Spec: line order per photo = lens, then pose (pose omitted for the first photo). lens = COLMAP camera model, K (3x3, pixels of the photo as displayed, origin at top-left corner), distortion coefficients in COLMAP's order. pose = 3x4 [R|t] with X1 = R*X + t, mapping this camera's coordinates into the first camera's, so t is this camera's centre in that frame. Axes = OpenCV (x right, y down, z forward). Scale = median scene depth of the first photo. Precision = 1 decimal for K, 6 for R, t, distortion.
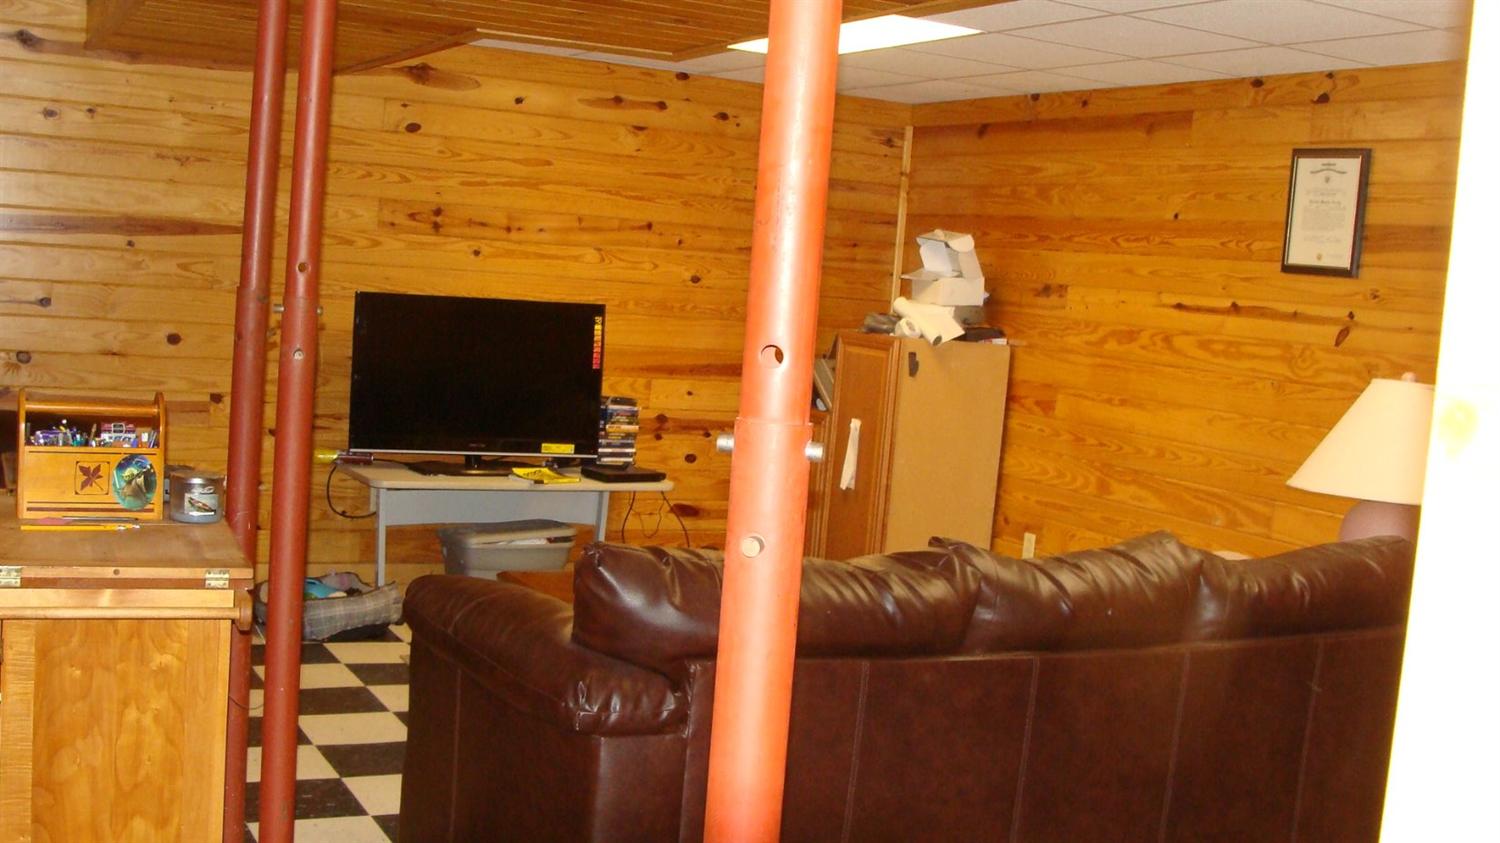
lens RADIAL K [[1699.7, 0, 751.5], [0, 1699.7, 427.4], [0, 0, 1]] dist [-0.213041, 0.263128]
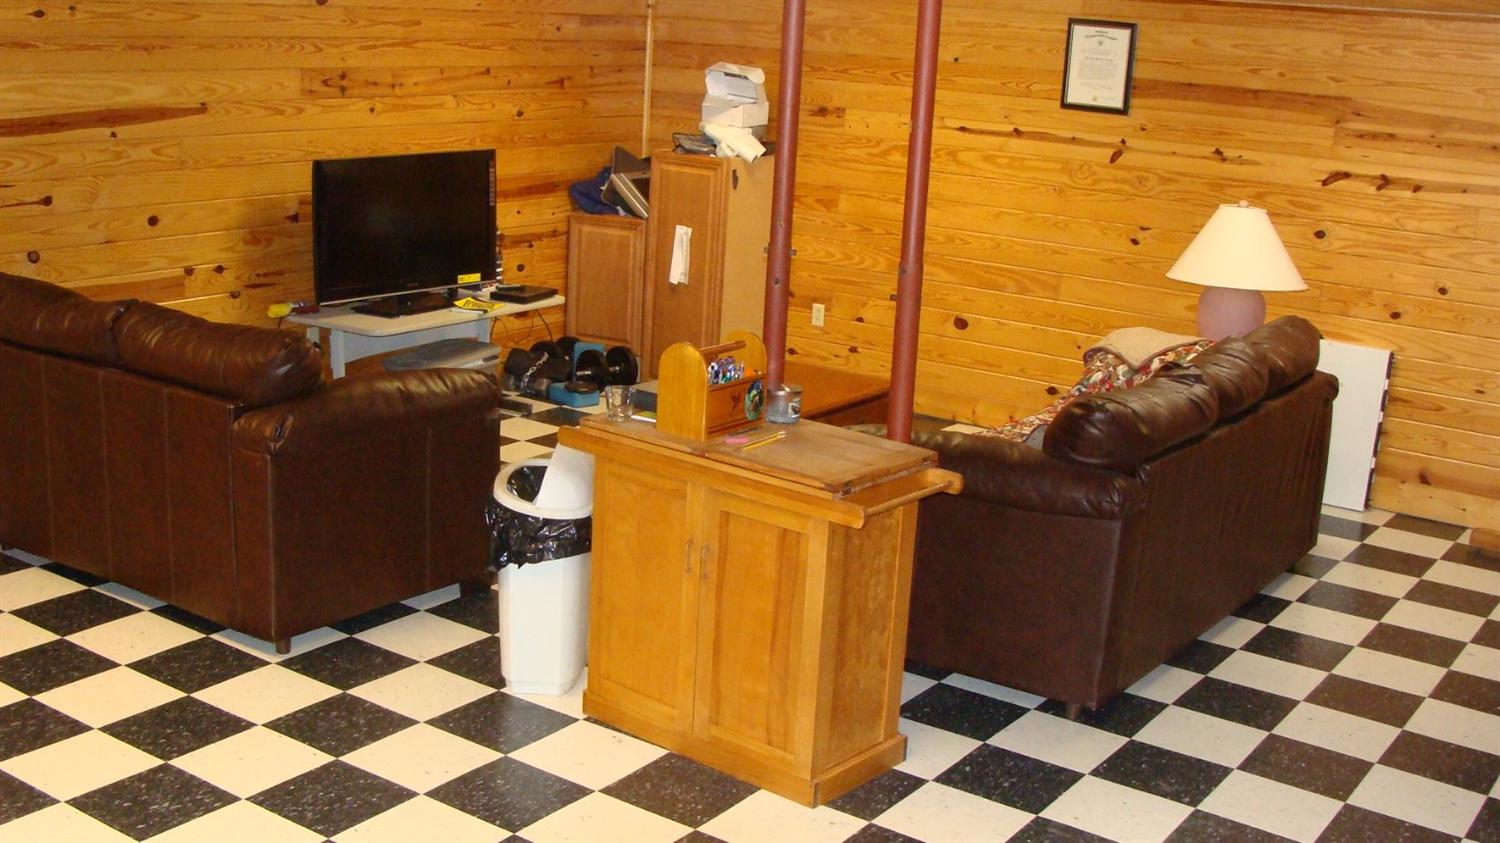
lens RADIAL K [[1699.7, 0, 751.5], [0, 1699.7, 427.4], [0, 0, 1]] dist [-0.213041, 0.263128]
pose [[0.879231, -0.145330, 0.453687, -0.490671], [0.058312, 0.978002, 0.200278, -0.109171], [-0.472814, -0.149635, 0.868364, -0.103825]]
